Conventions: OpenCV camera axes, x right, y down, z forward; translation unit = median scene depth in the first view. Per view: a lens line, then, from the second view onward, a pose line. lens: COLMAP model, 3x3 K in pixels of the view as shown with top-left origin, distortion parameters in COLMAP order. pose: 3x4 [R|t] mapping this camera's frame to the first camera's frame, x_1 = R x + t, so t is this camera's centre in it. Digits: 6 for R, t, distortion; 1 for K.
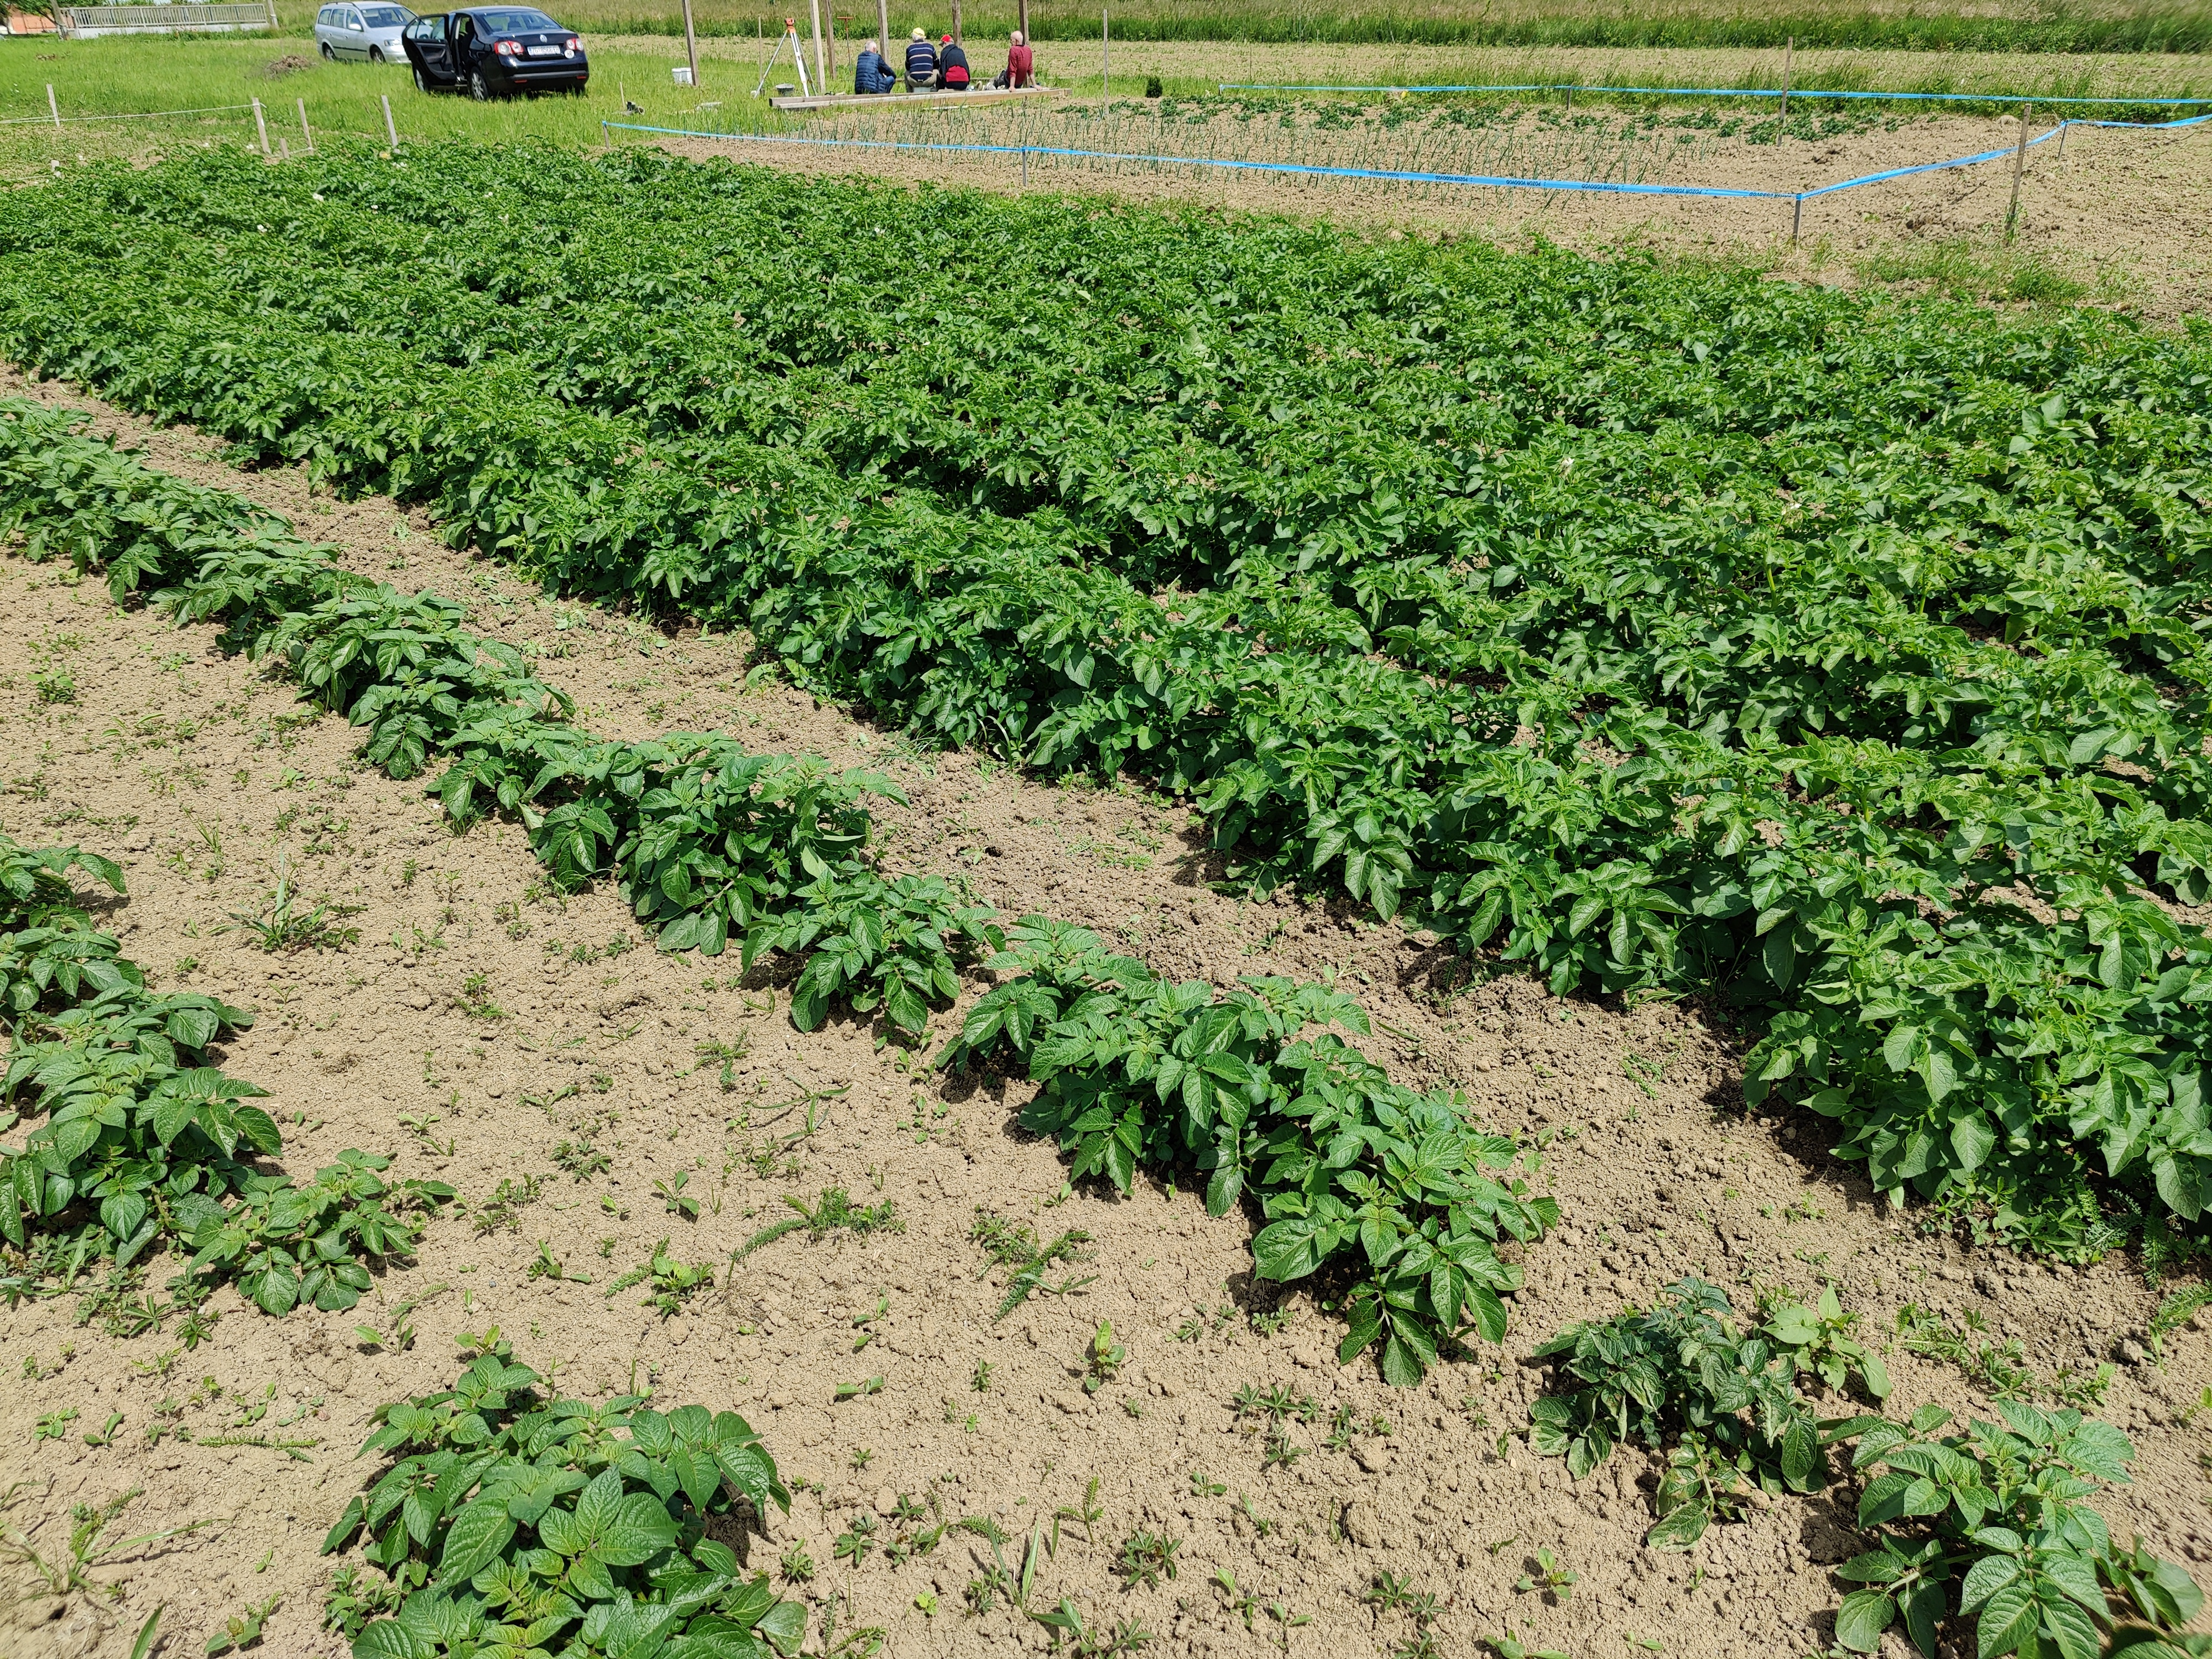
lens RADIAL K [[1653.1, 0, 1098.7], [0, 1653.1, 853.9], [0, 0, 1]] dist [0.012441, -0.009975]
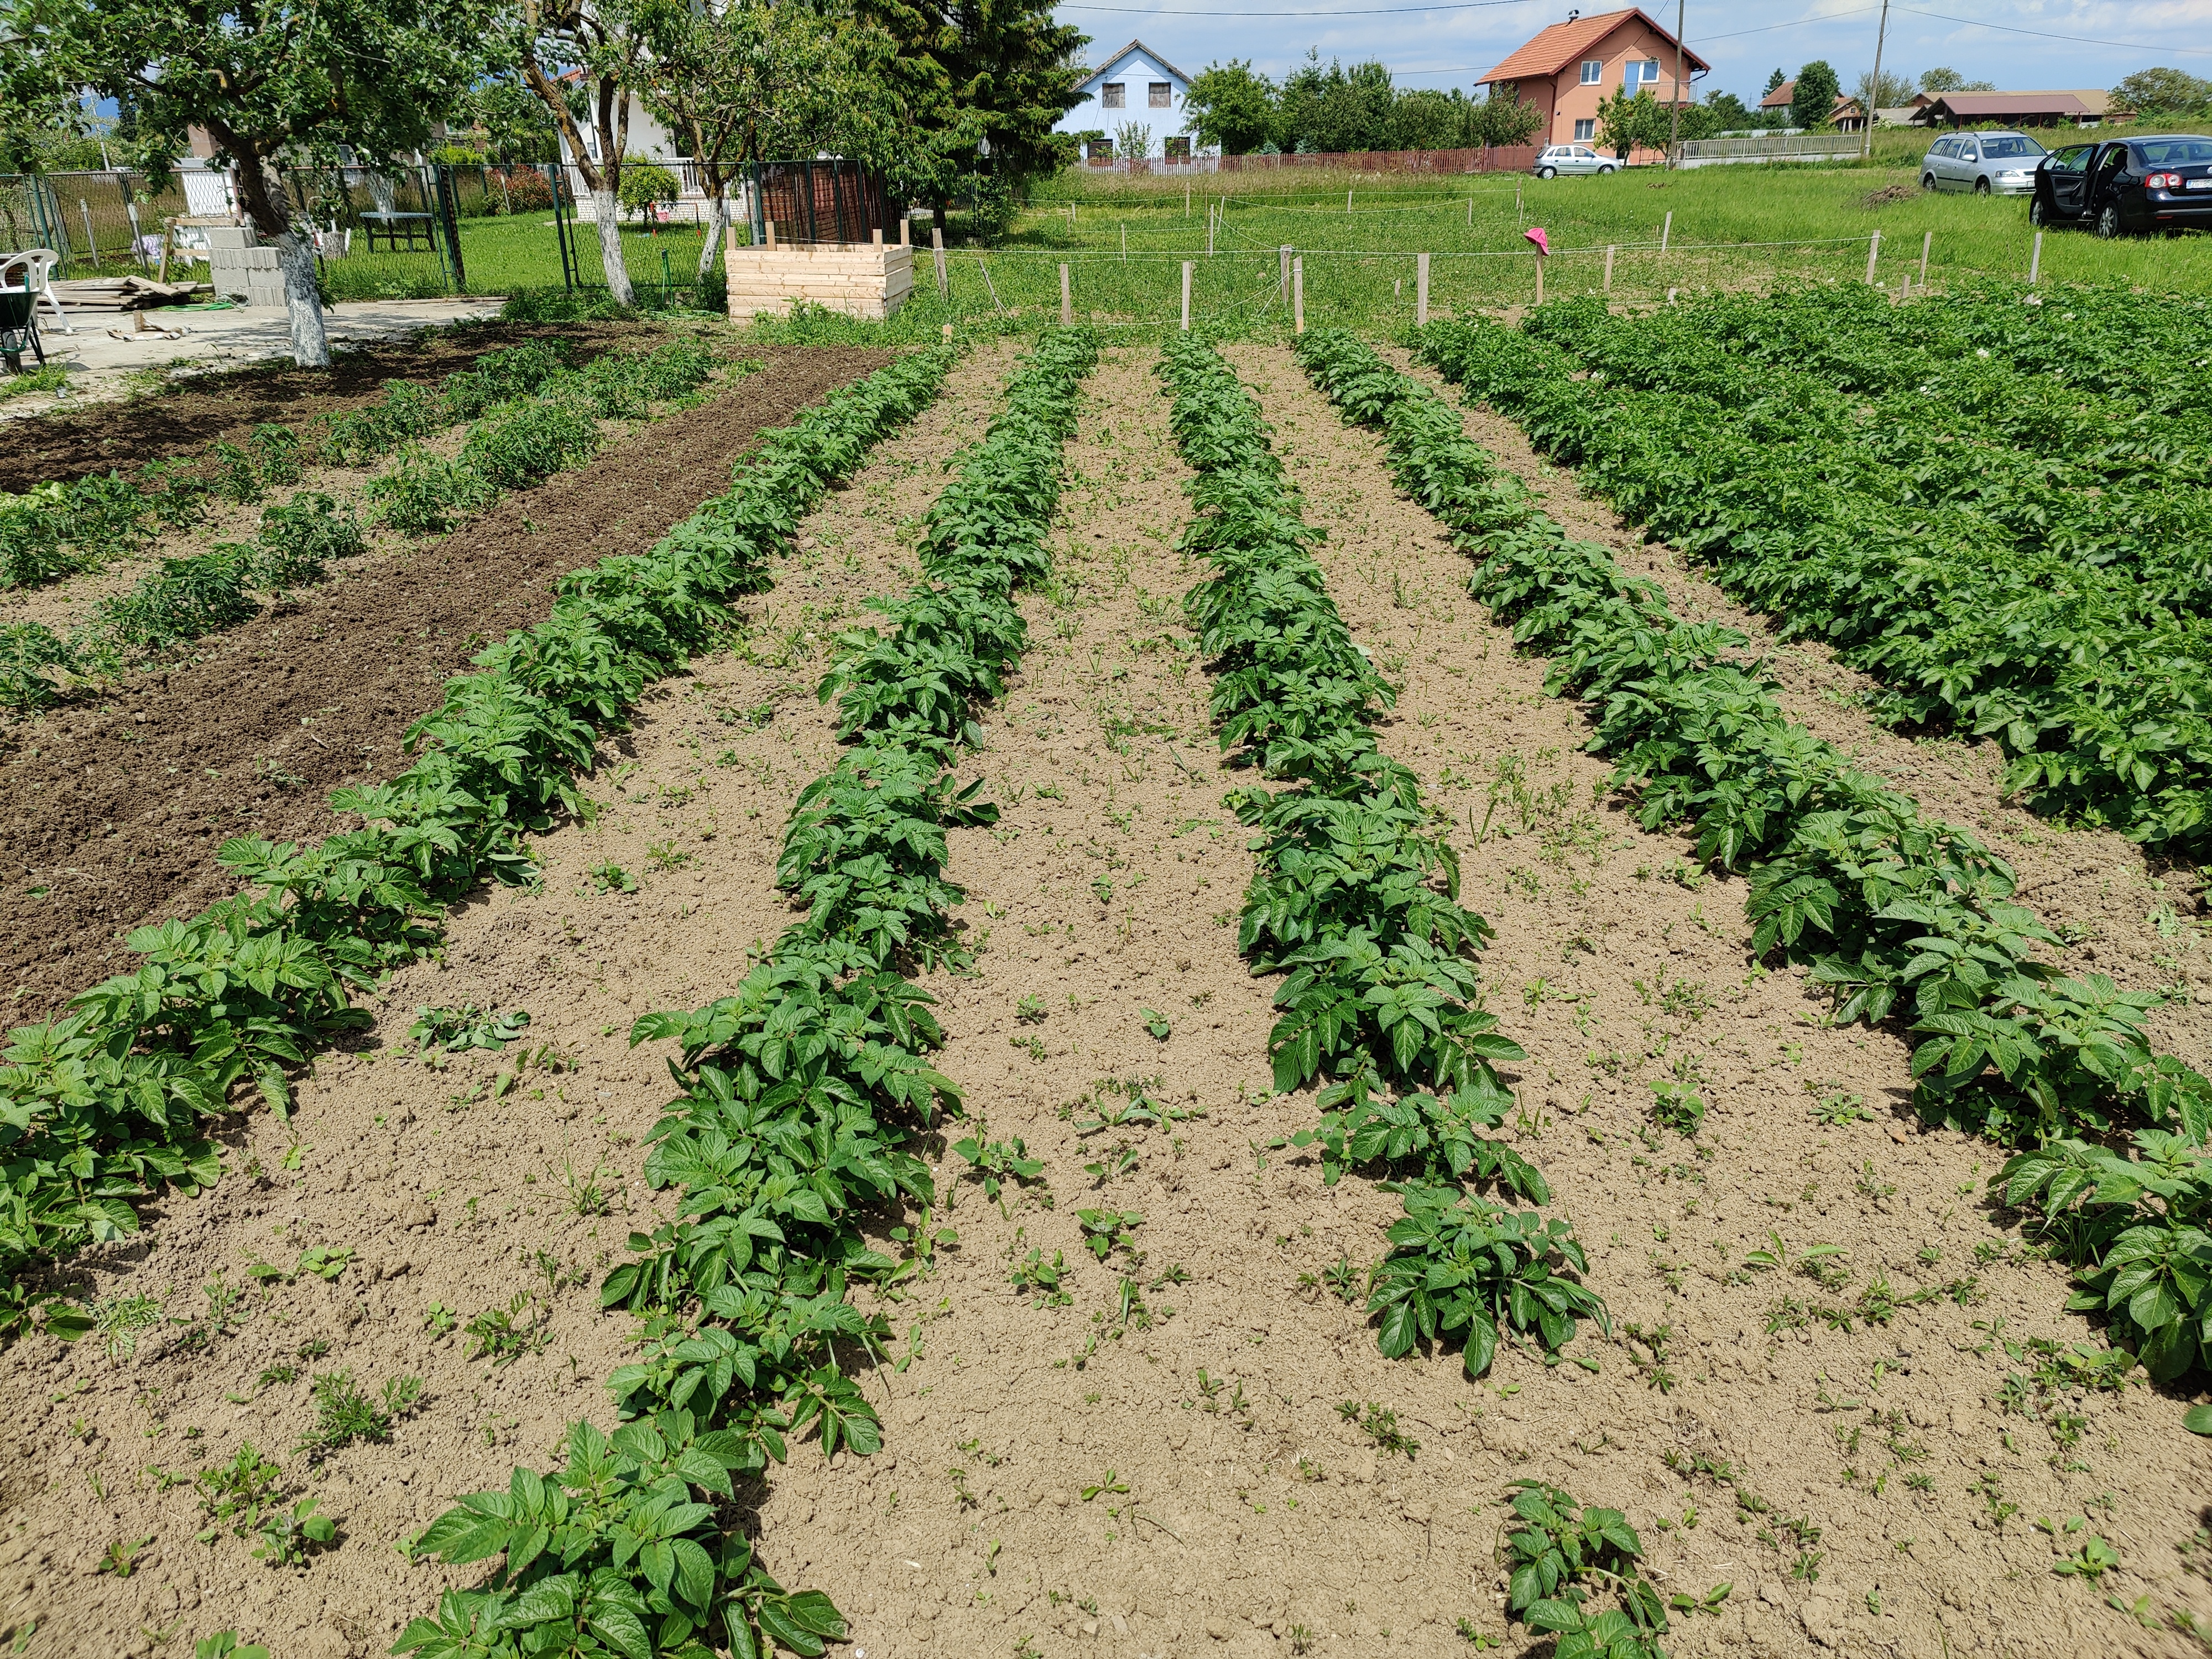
lens RADIAL K [[1653.1, 0, 1099.5], [0, 1653.1, 826.4], [0, 0, 1]] dist [0.012441, -0.009975]
pose [[0.690975, 0.271236, -0.670063, -0.232052], [-0.323320, 0.945014, 0.049124, -0.102829], [0.646543, 0.182701, 0.740677, 0.206617]]
